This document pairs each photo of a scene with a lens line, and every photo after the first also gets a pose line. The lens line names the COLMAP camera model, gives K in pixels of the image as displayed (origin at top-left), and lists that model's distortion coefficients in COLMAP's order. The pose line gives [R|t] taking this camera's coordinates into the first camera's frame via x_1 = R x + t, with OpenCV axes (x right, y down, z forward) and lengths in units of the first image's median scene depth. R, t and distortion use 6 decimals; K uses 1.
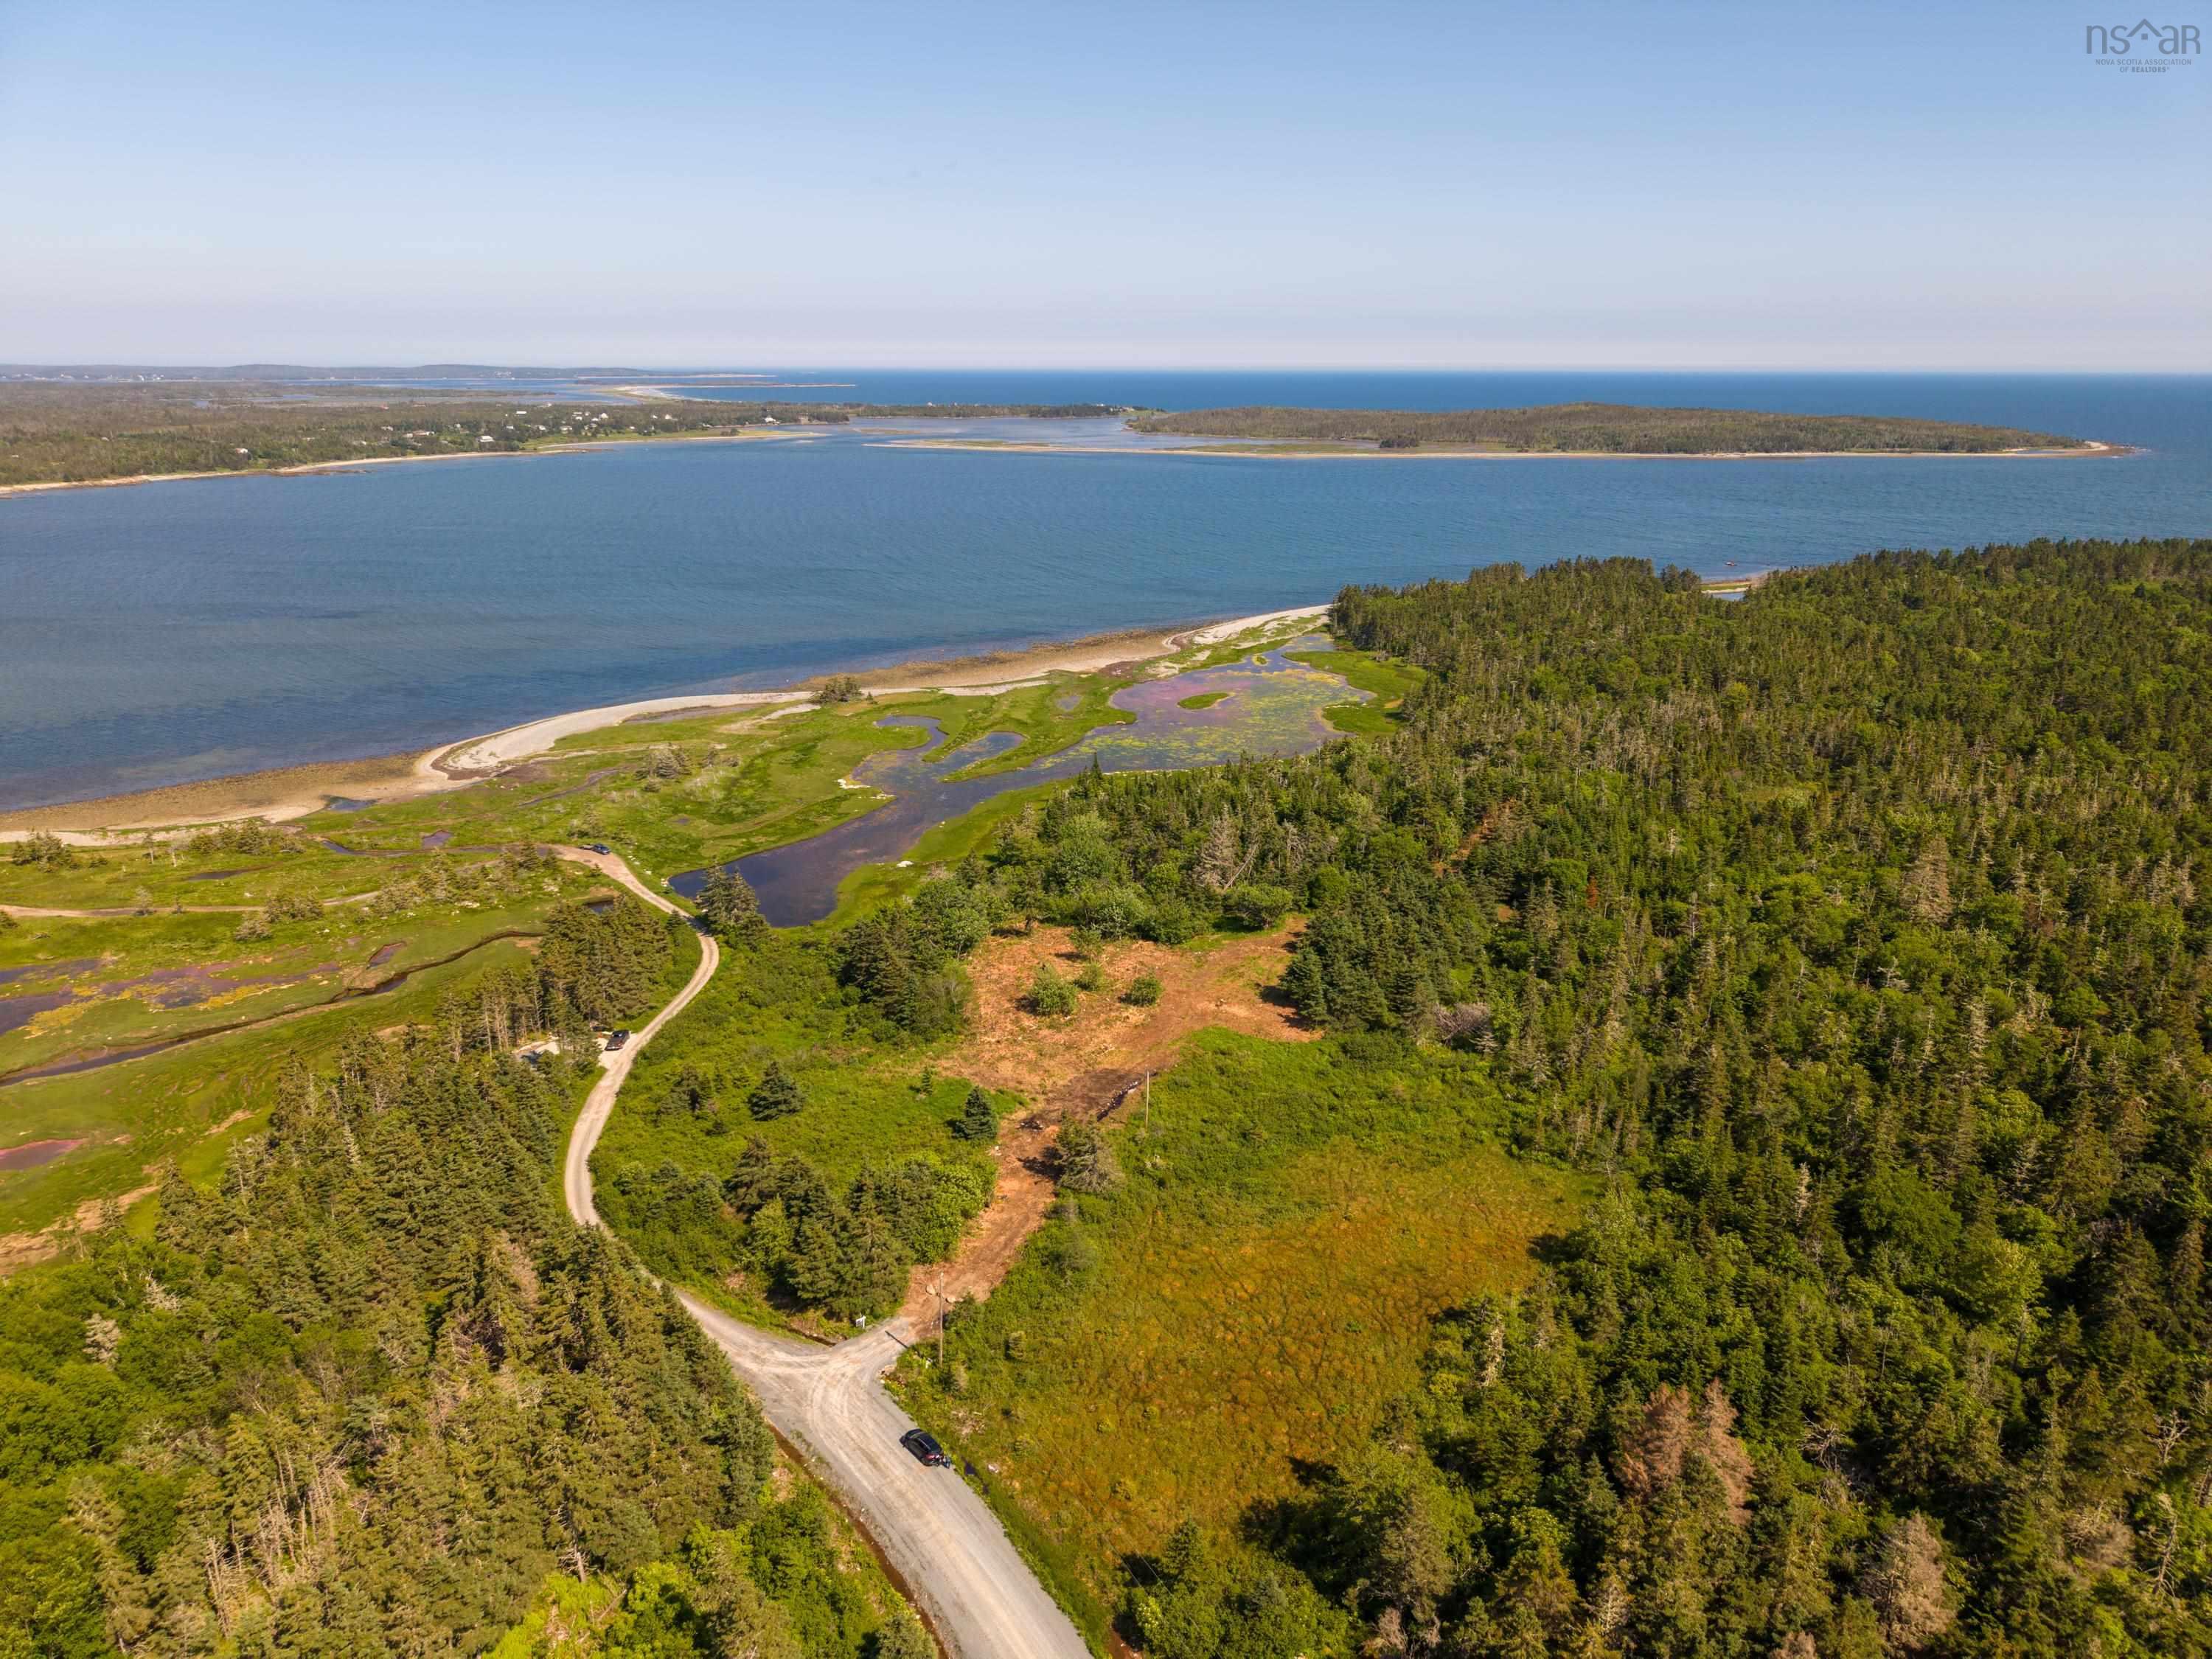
lens RADIAL K [[1468.0, 0, 1106.0], [0, 1468.0, 829.5], [0, 0, 1]] dist [0.057626, -0.056212]
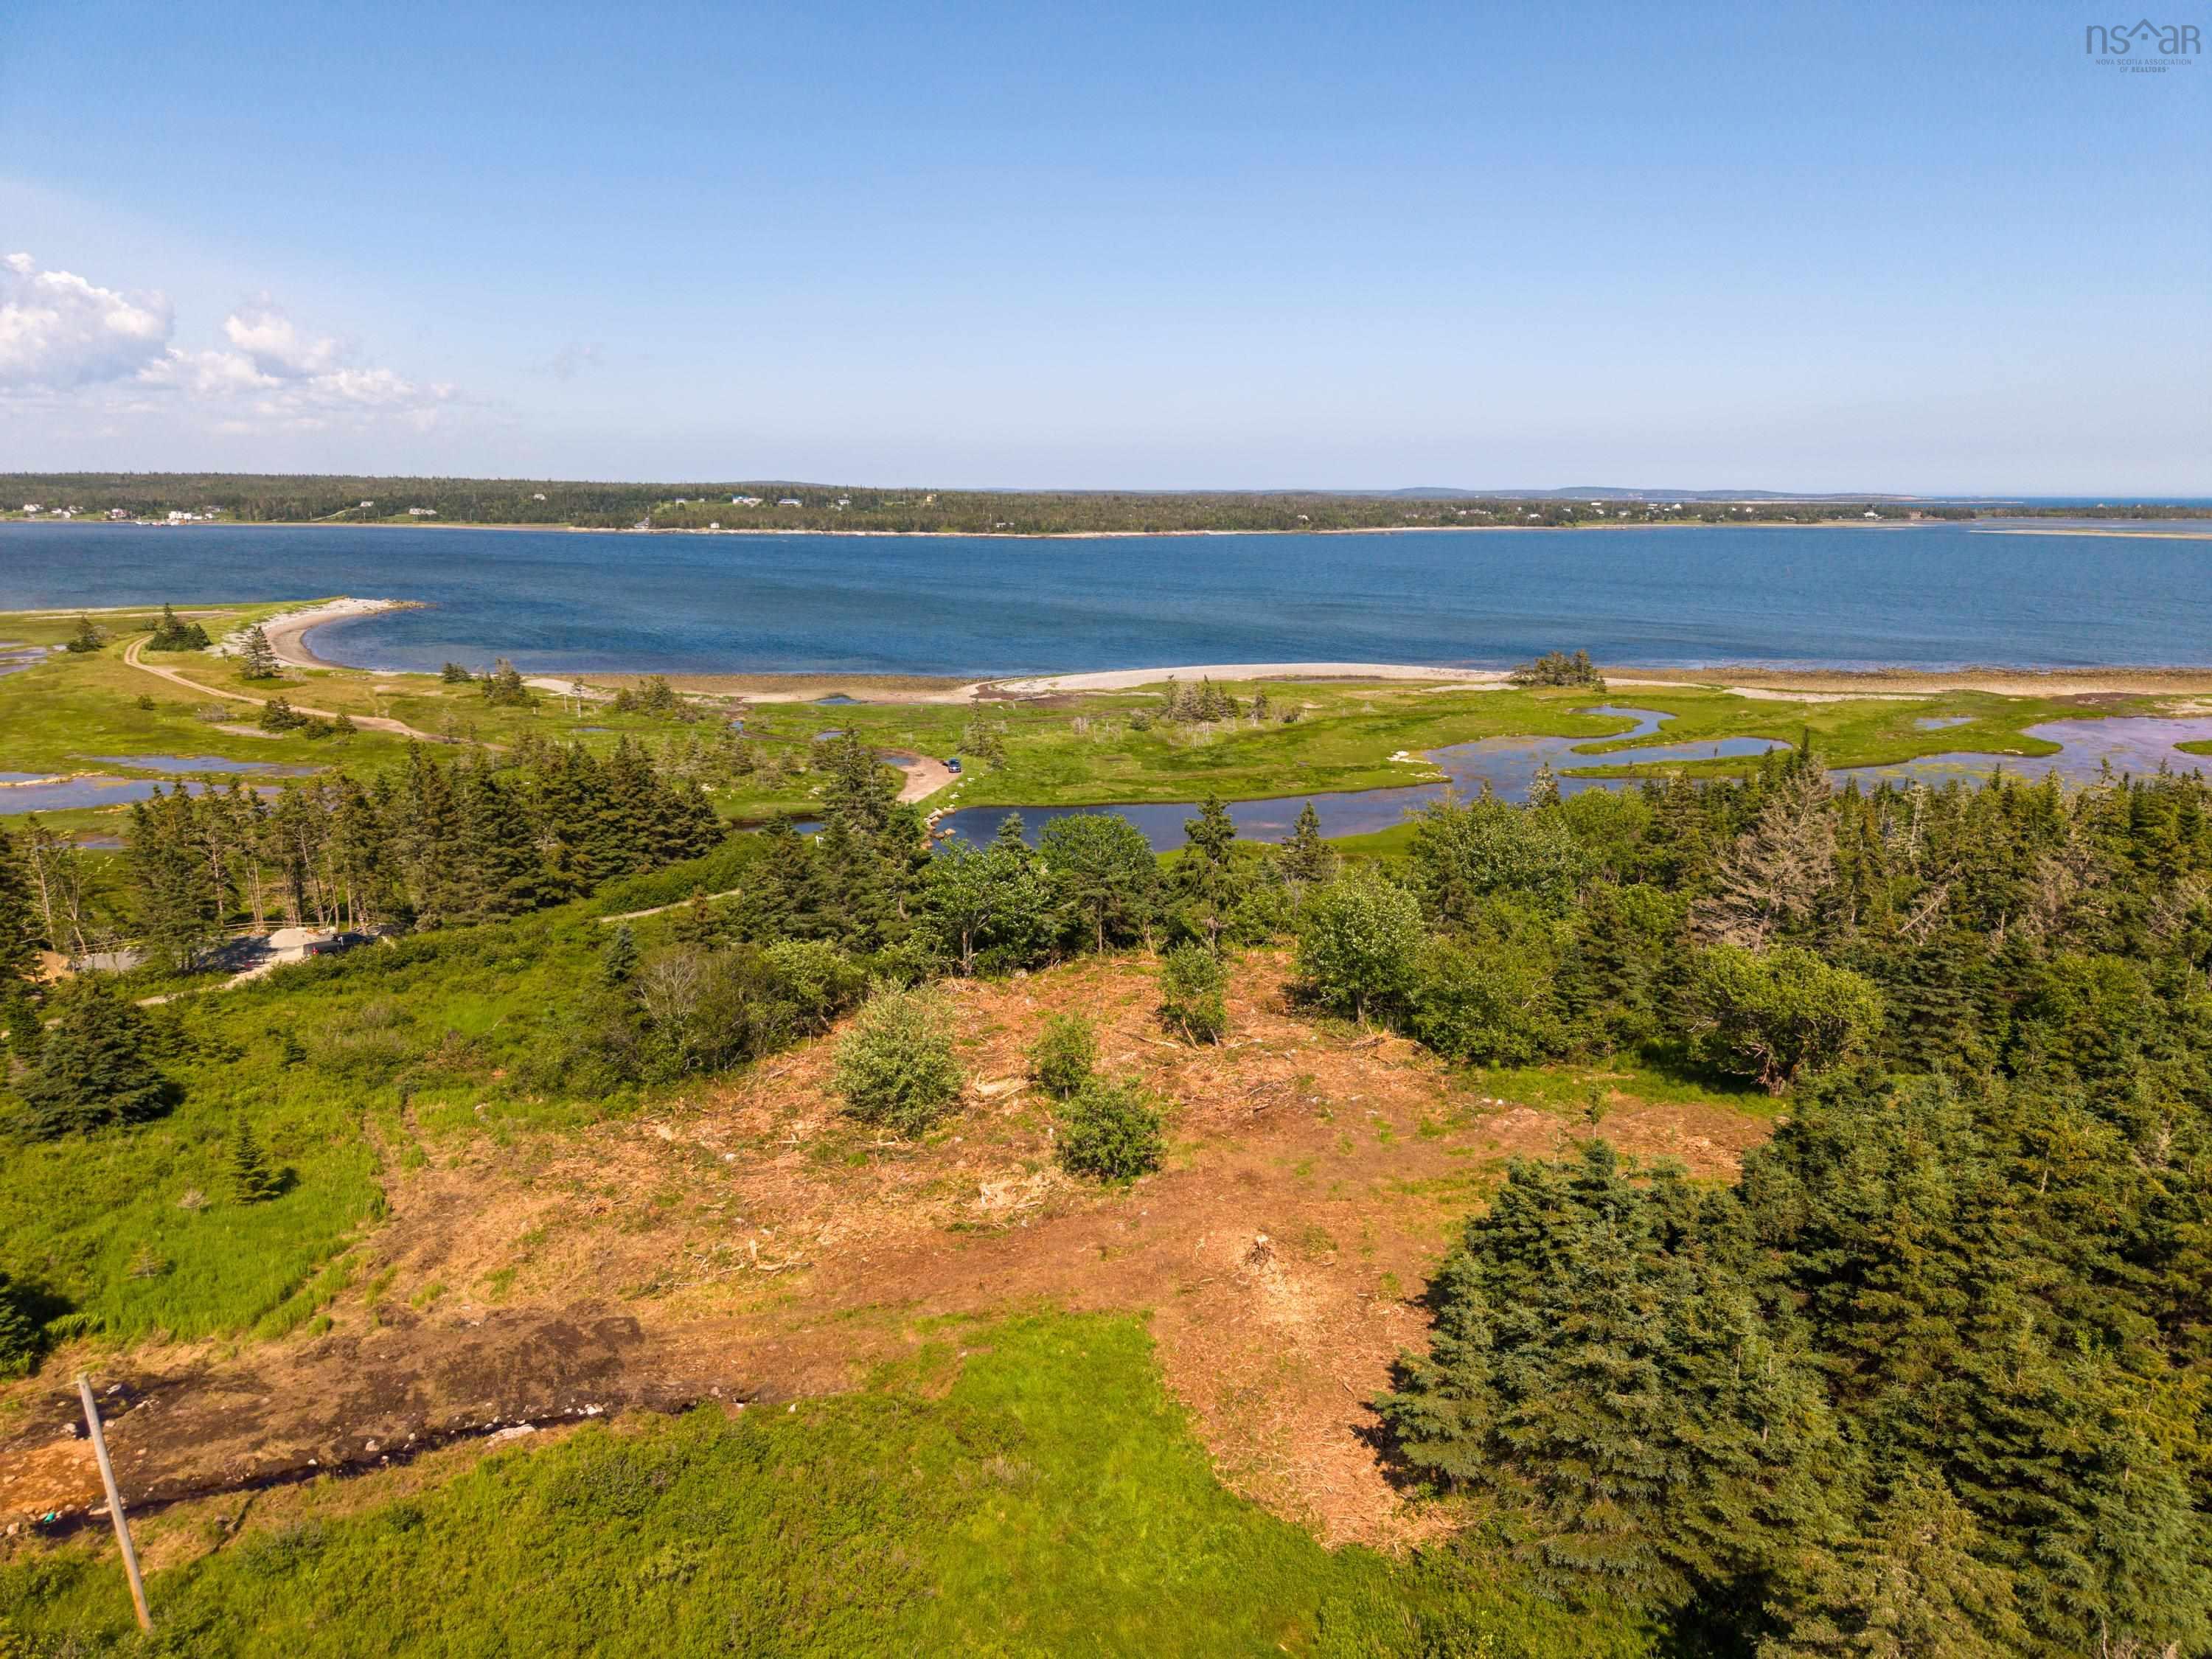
lens RADIAL K [[1488.0, 0, 1104.4], [0, 1488.0, 819.9], [0, 0, 1]] dist [0.038745, -0.034253]
pose [[0.758322, 0.143275, -0.635940, 0.222768], [-0.198986, 0.979863, -0.016519, 0.052707], [0.620768, 0.139071, 0.771561, 0.738046]]
